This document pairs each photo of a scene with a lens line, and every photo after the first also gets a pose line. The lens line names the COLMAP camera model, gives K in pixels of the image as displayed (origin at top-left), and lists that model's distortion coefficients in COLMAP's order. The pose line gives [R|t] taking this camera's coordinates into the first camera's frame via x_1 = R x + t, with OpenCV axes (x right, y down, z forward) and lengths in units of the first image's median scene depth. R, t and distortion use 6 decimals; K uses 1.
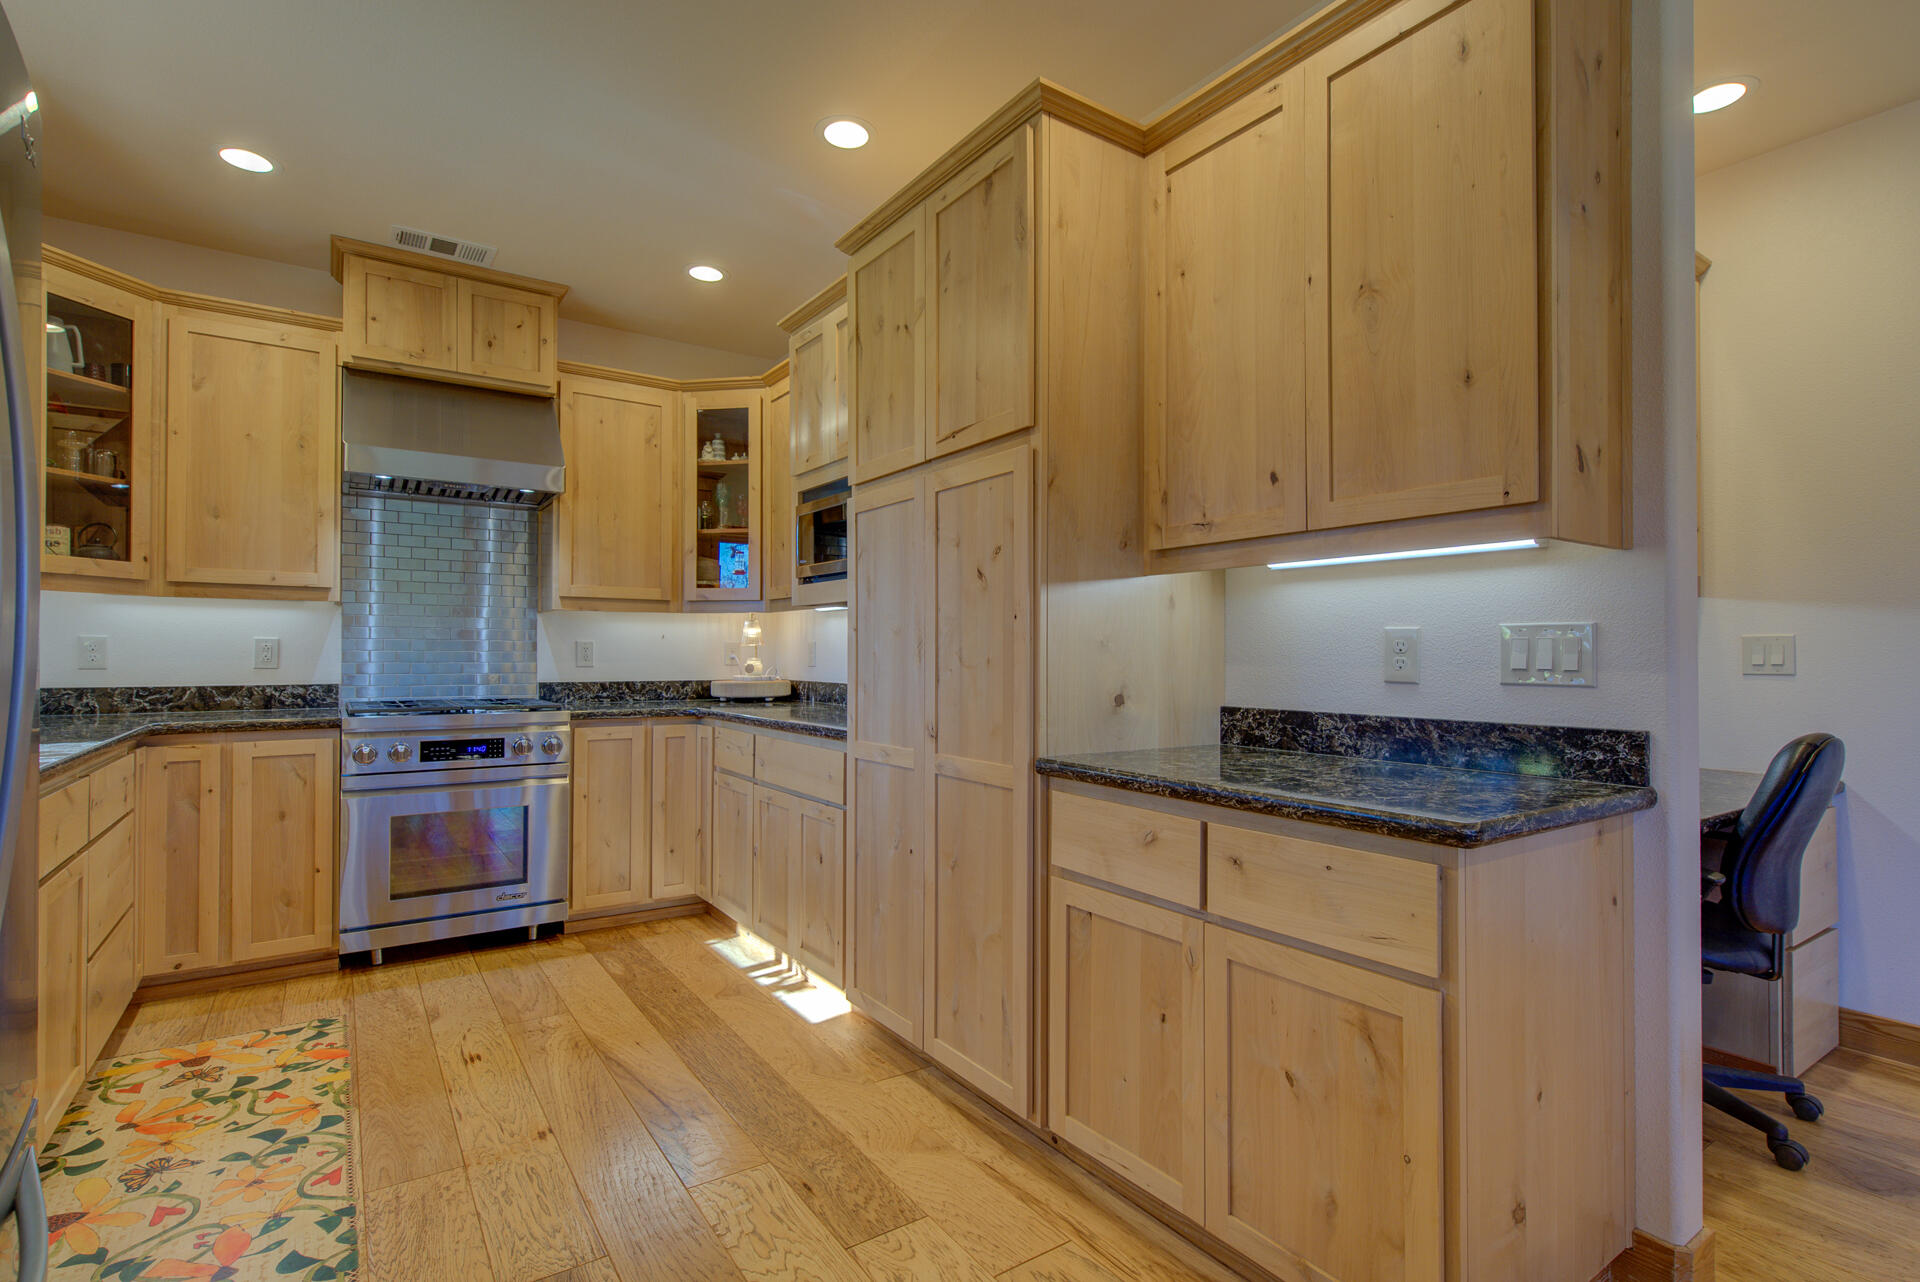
lens RADIAL K [[876.3, 0, 951.0], [0, 876.3, 646.1], [0, 0, 1]] dist [-0.001533, -0.000249]
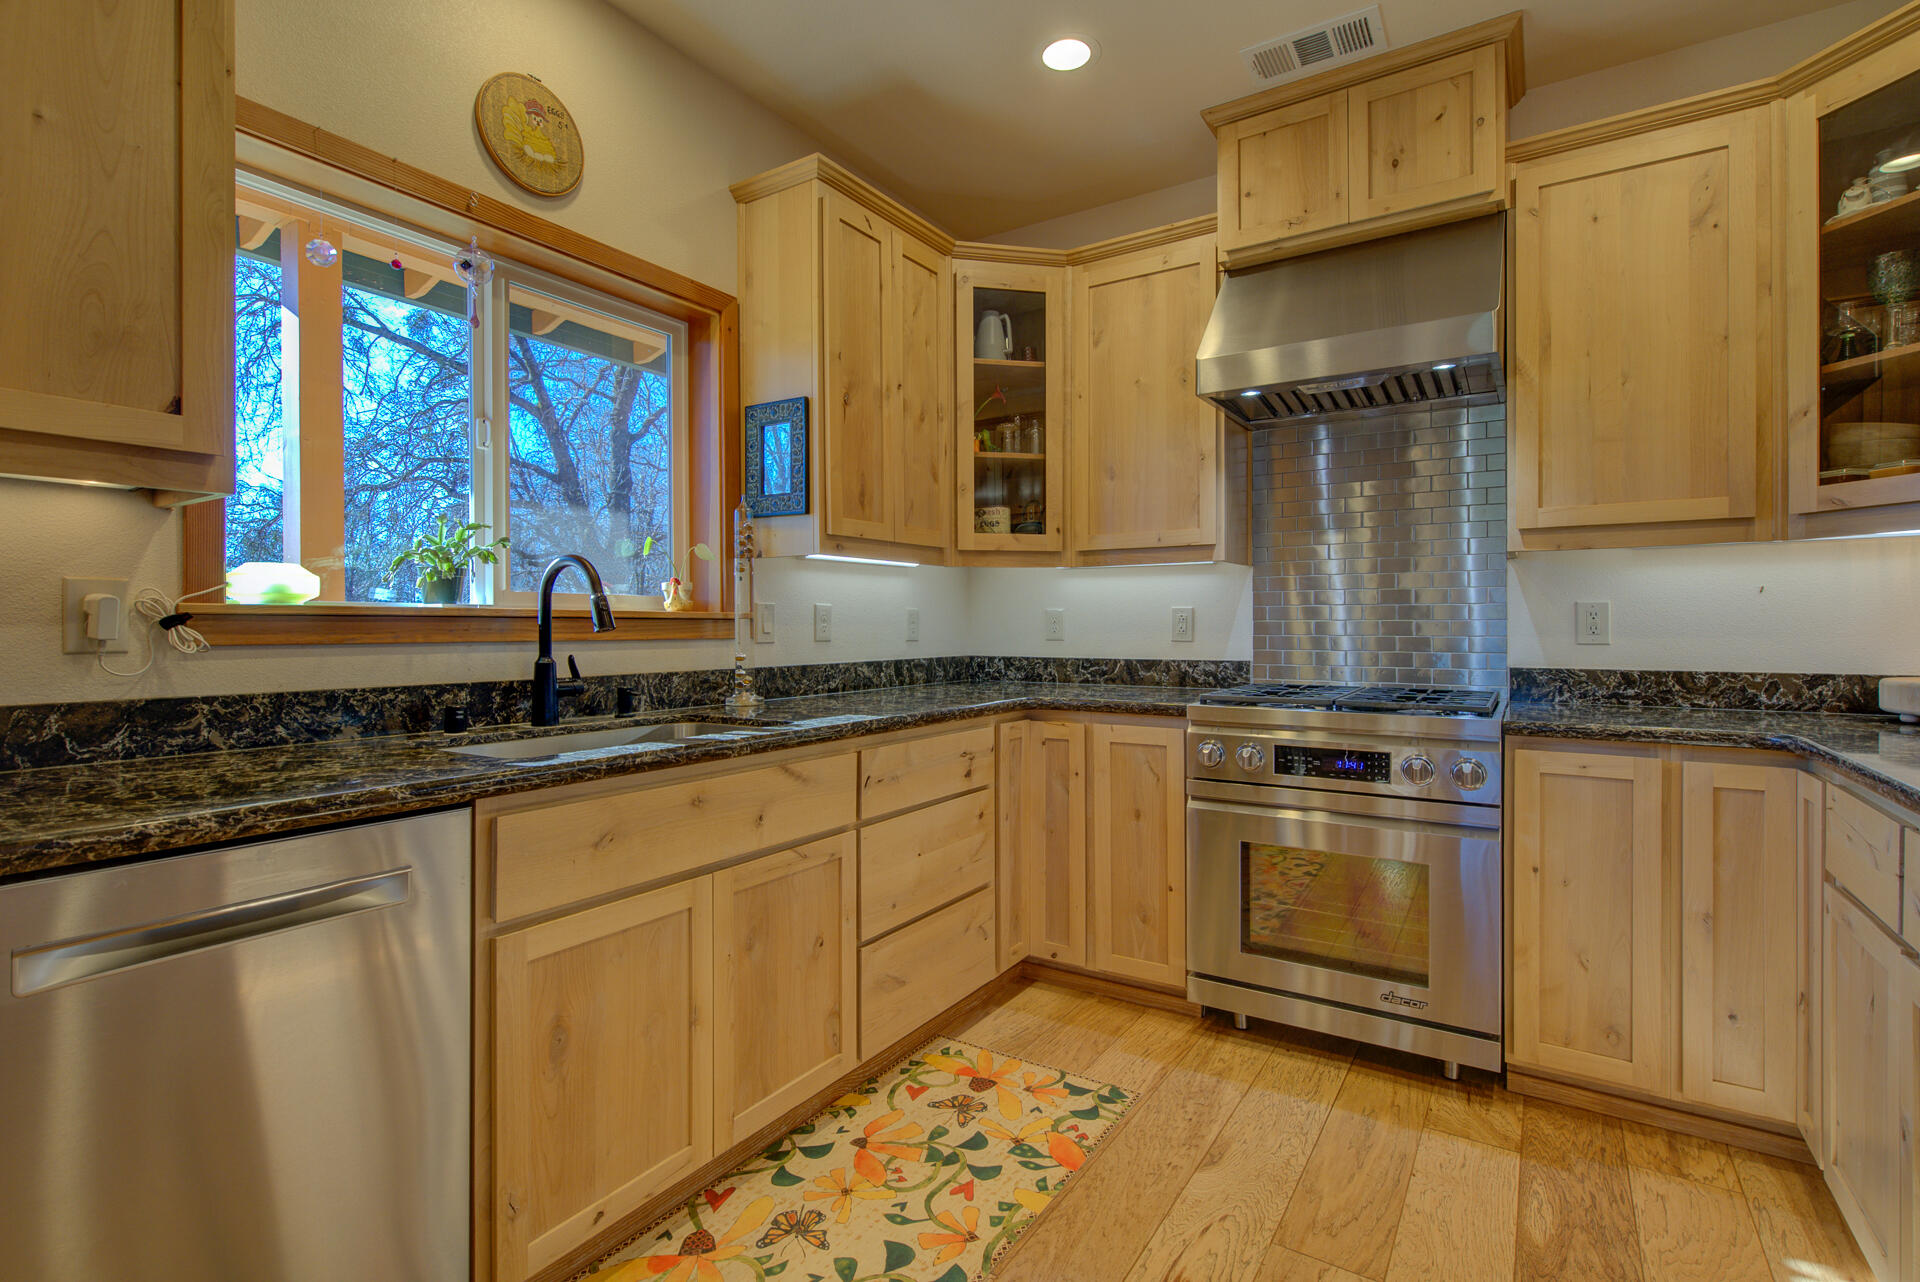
lens RADIAL K [[905.0, 0, 965.9], [0, 905.0, 627.9], [0, 0, 1]] dist [0.001595, -0.000674]
pose [[0.391452, -0.002123, -0.920196, -0.020366], [0.012251, 0.999921, 0.002904, 0.008100], [0.920117, -0.012410, 0.391447, 0.553705]]
